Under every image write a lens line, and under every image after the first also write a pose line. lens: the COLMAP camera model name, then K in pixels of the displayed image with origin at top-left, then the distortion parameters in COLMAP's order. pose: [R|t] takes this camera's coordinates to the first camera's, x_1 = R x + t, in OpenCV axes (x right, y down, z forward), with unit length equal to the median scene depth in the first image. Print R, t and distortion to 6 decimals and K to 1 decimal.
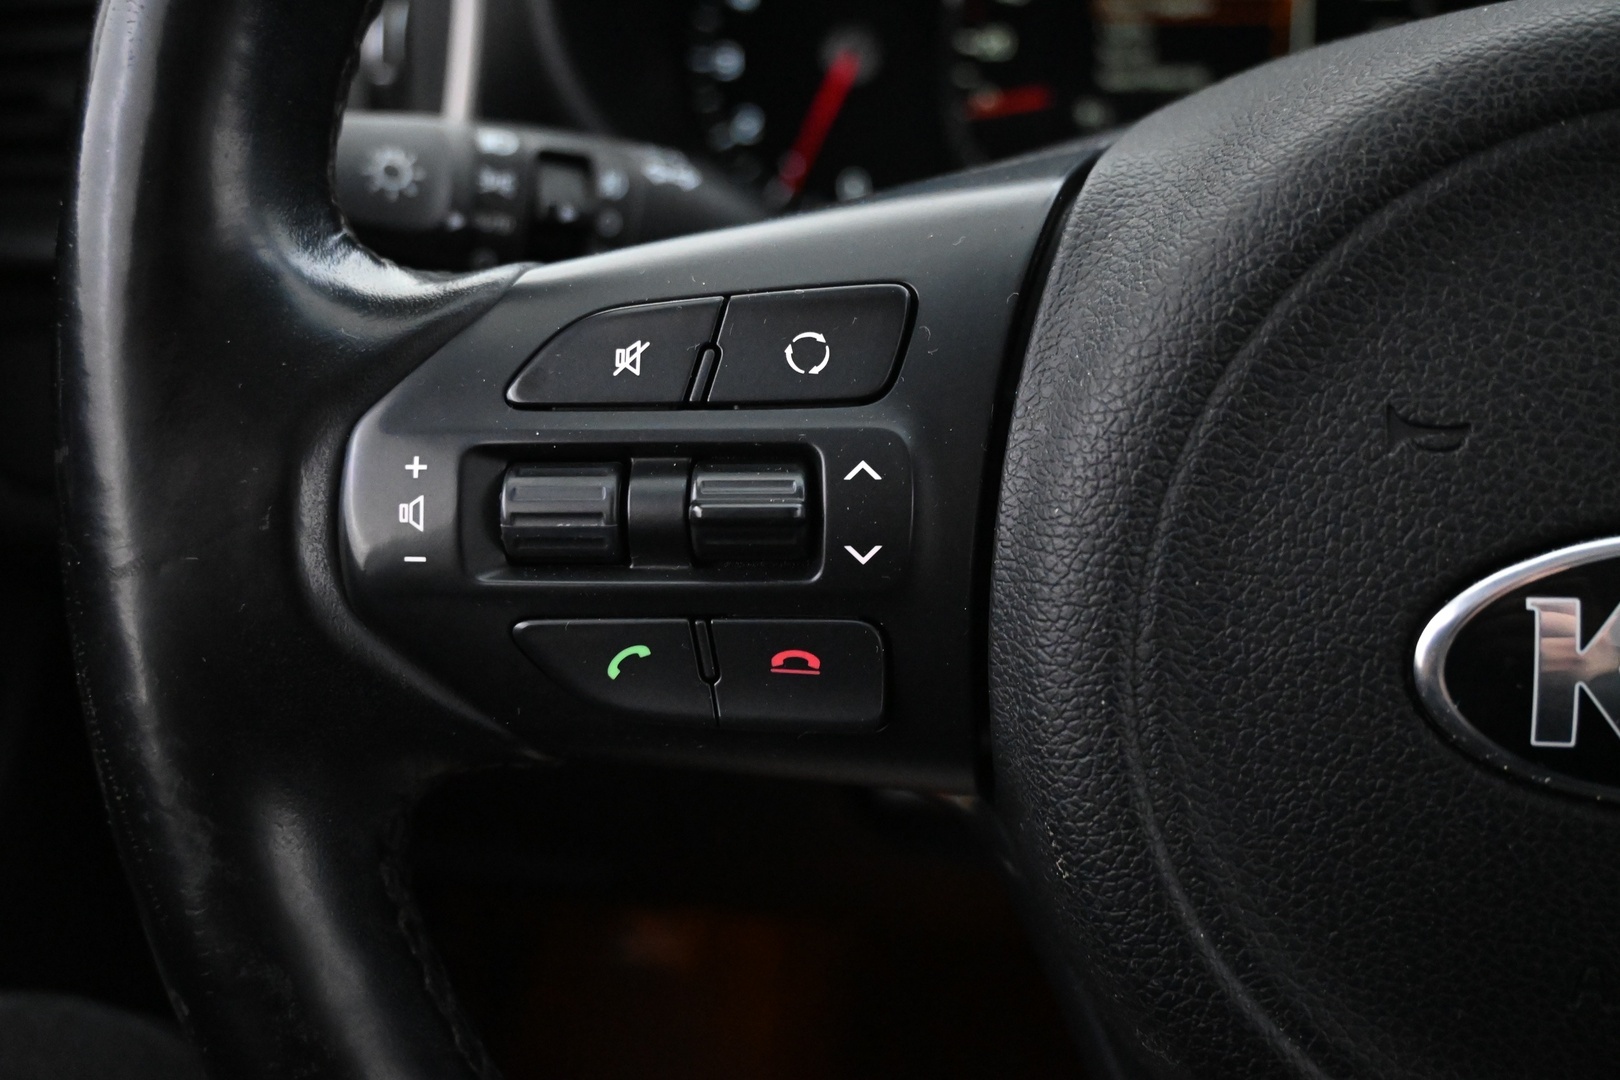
lens RADIAL K [[1548.3, 0, 809.5], [0, 1548.3, 531.8], [0, 0, 1]] dist [0.002383, 0.000000]
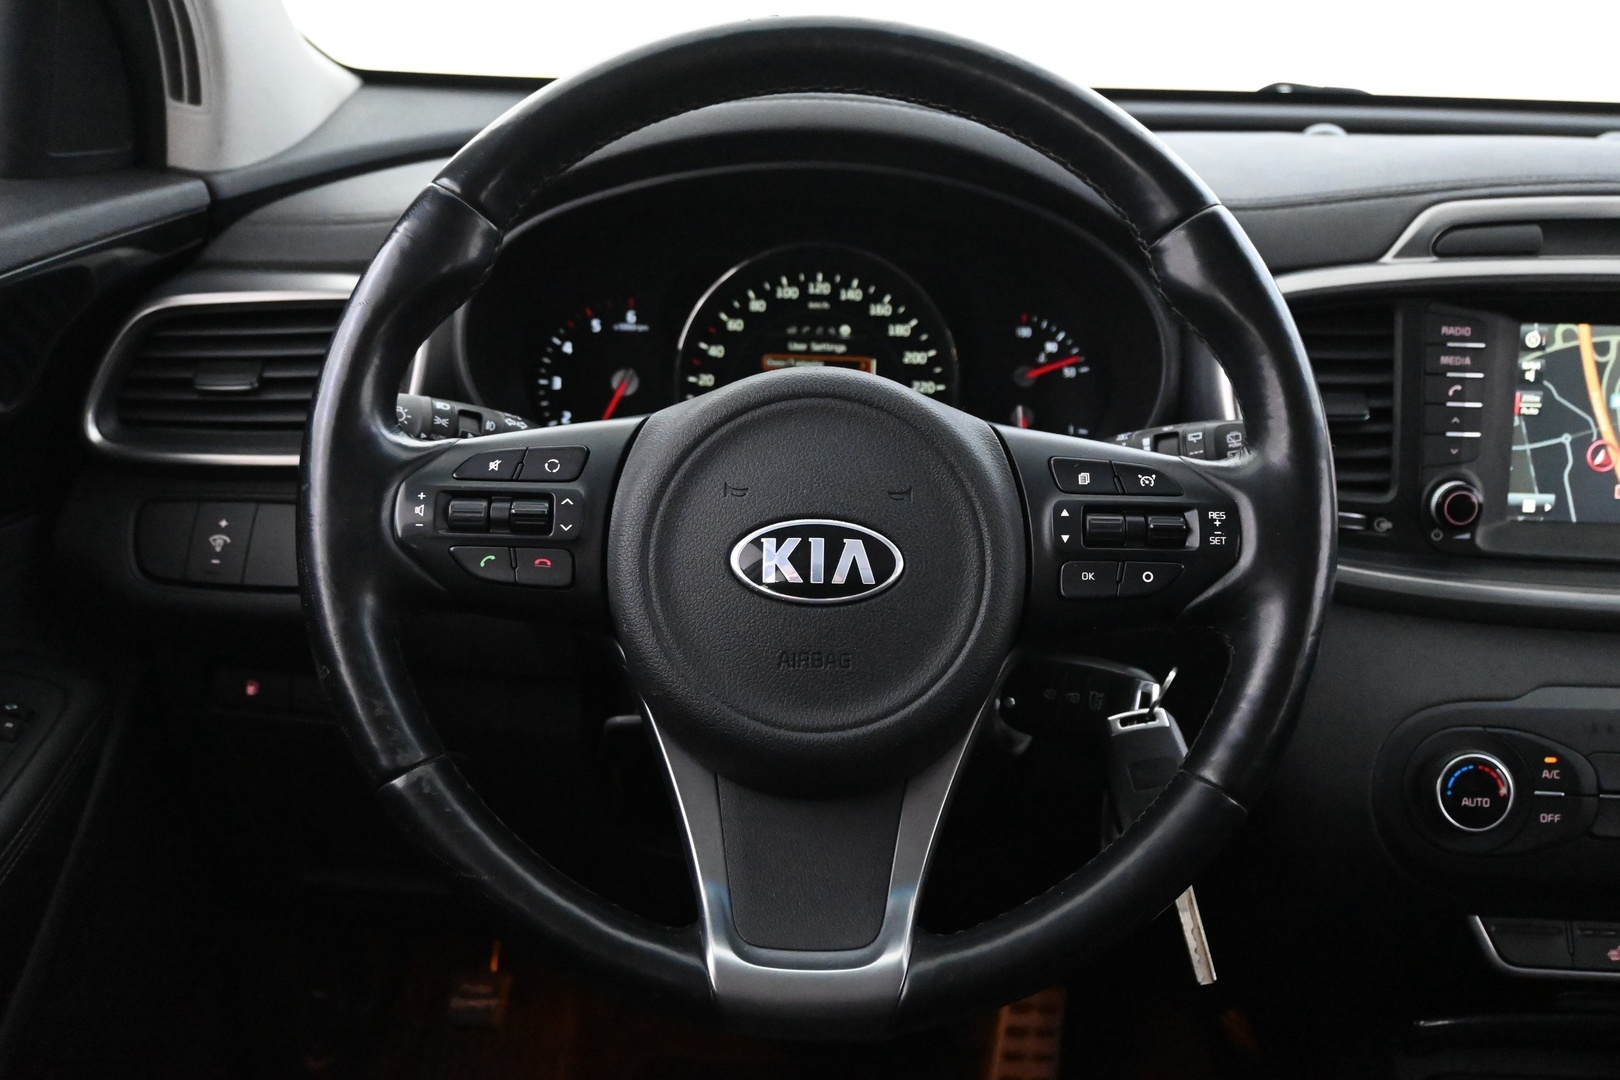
lens RADIAL K [[1619.6, 0, 818.1], [0, 1619.6, 552.1], [0, 0, 1]] dist [0.008259, 0.000000]
pose [[0.995369, 0.041371, 0.086766, 0.253687], [-0.022611, 0.978085, -0.206976, 0.712645], [-0.093428, 0.204055, 0.974491, -2.175467]]
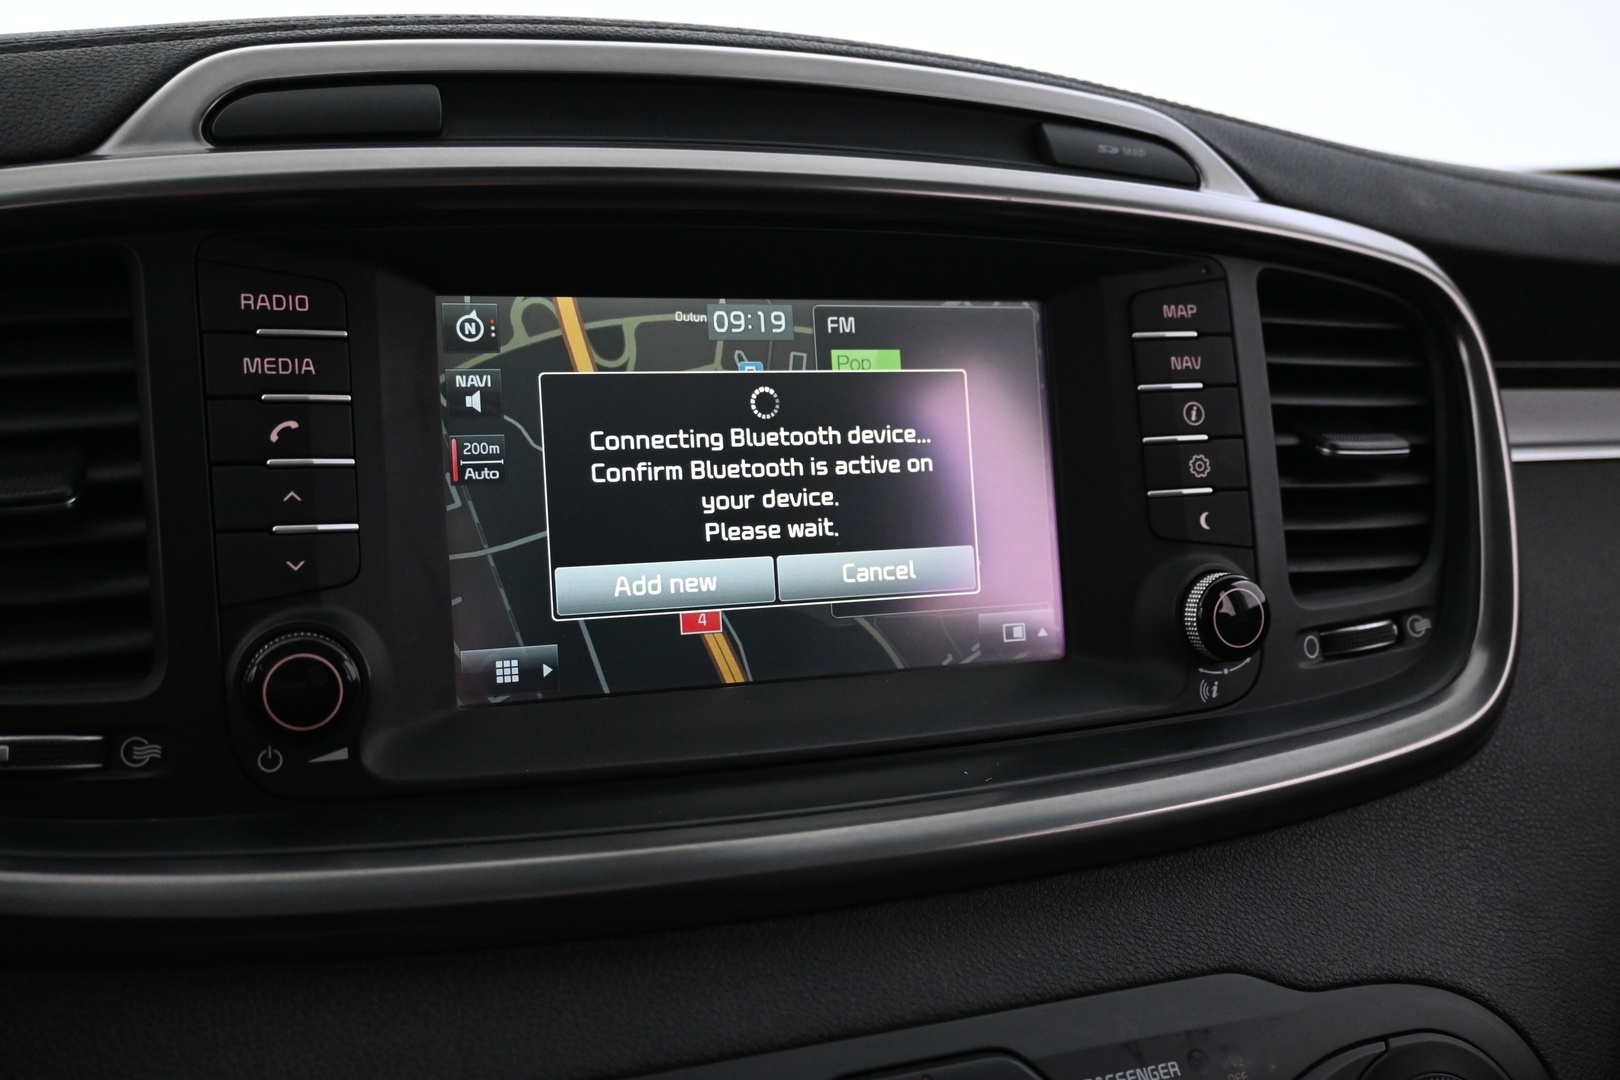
lens RADIAL K [[1443.1, 0, 808.0], [0, 1443.1, 536.3], [0, 0, 1]] dist [-0.008023, 0.002767]
pose [[0.903262, -0.018603, 0.428686, 2.027626], [0.174378, 0.928755, -0.327119, 0.175365], [-0.392059, 0.370228, 0.842153, 0.022957]]
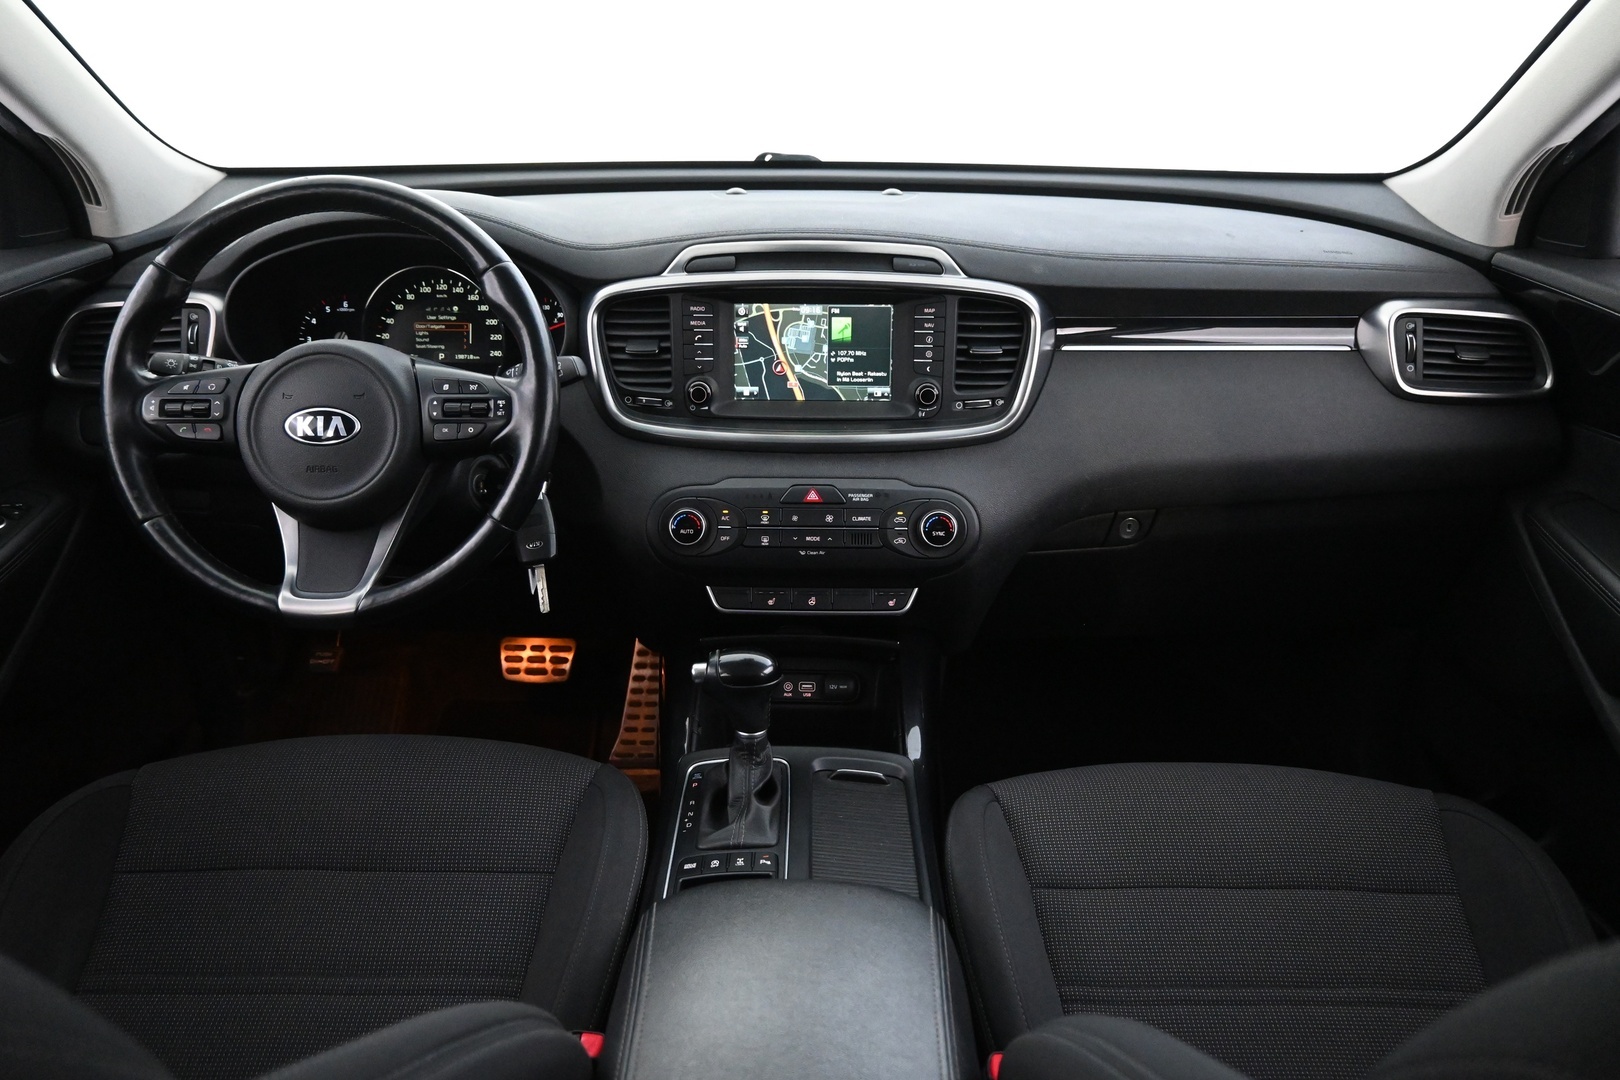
lens RADIAL K [[1142.5, 0, 806.8], [0, 1142.5, 541.8], [0, 0, 1]] dist [-0.002235, -0.000270]
pose [[0.996140, 0.010203, 0.087188, 2.249328], [-0.000916, 0.994376, -0.105904, 1.132586], [-0.087778, 0.105416, 0.990547, -4.305502]]
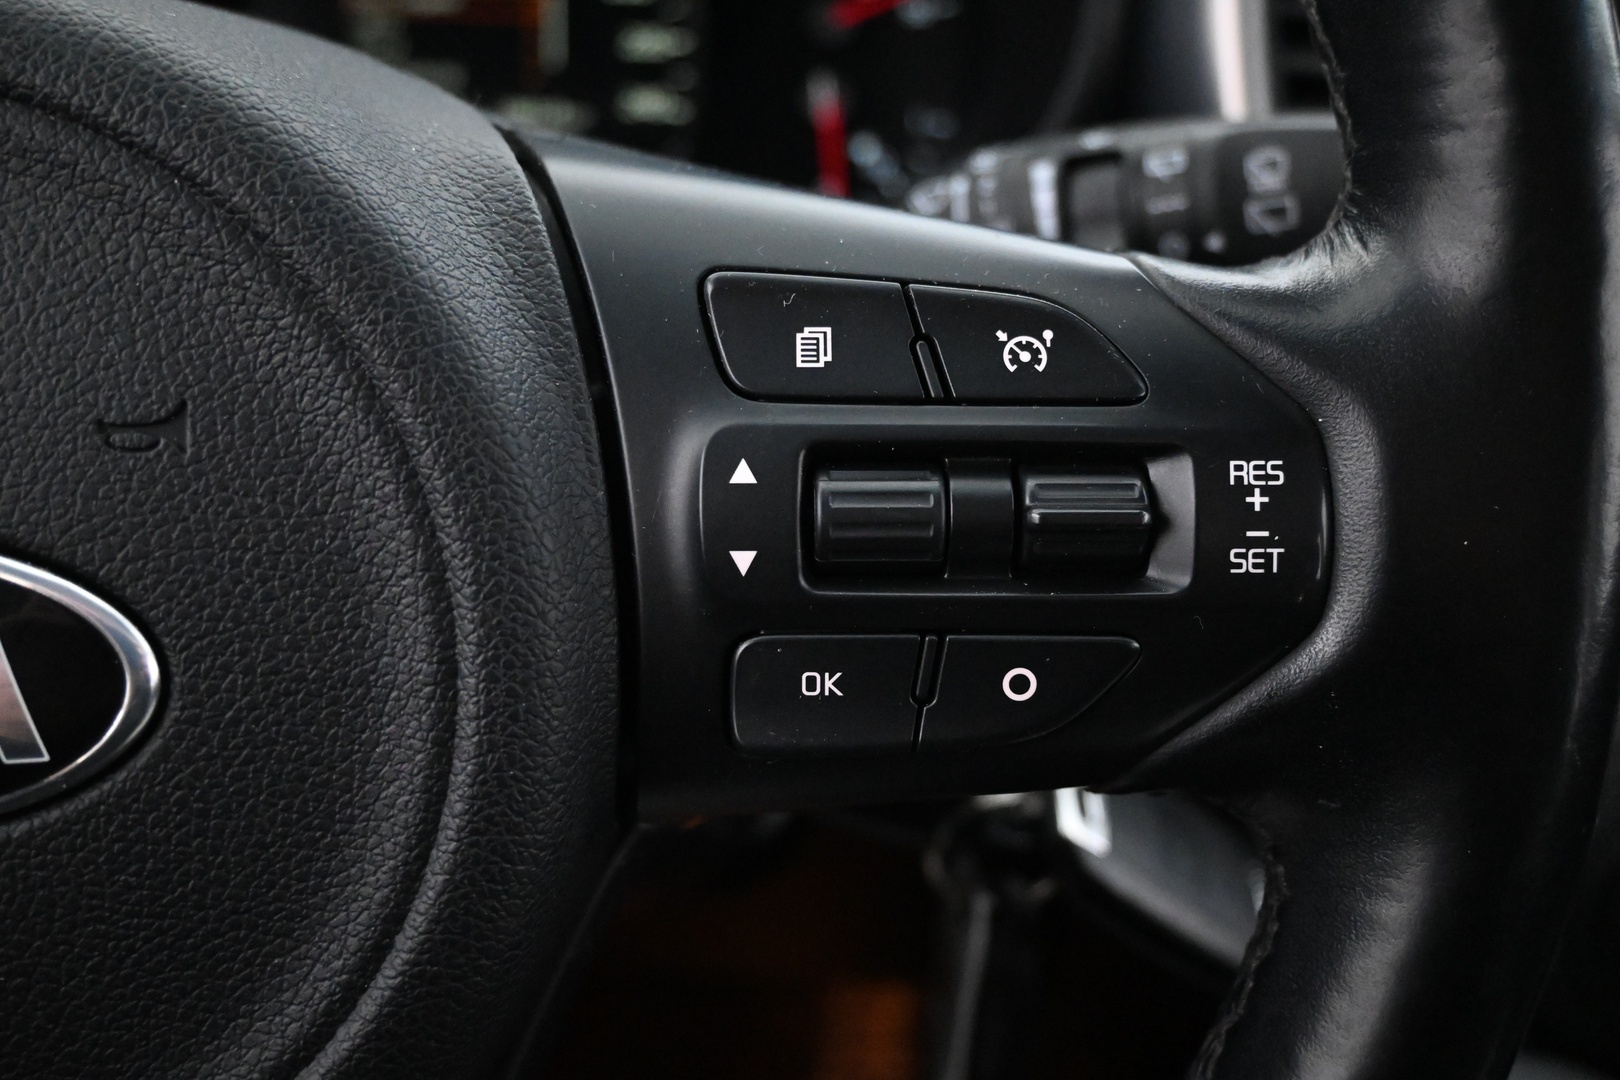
lens RADIAL K [[1472.0, 0, 800.8], [0, 1472.0, 539.7], [0, 0, 1]] dist [-0.003883, 0.000000]
pose [[0.993562, 0.003226, 0.113246, 0.954081], [-0.004143, 0.999961, 0.007862, -0.008011], [-0.113216, -0.008281, 0.993536, 0.040759]]
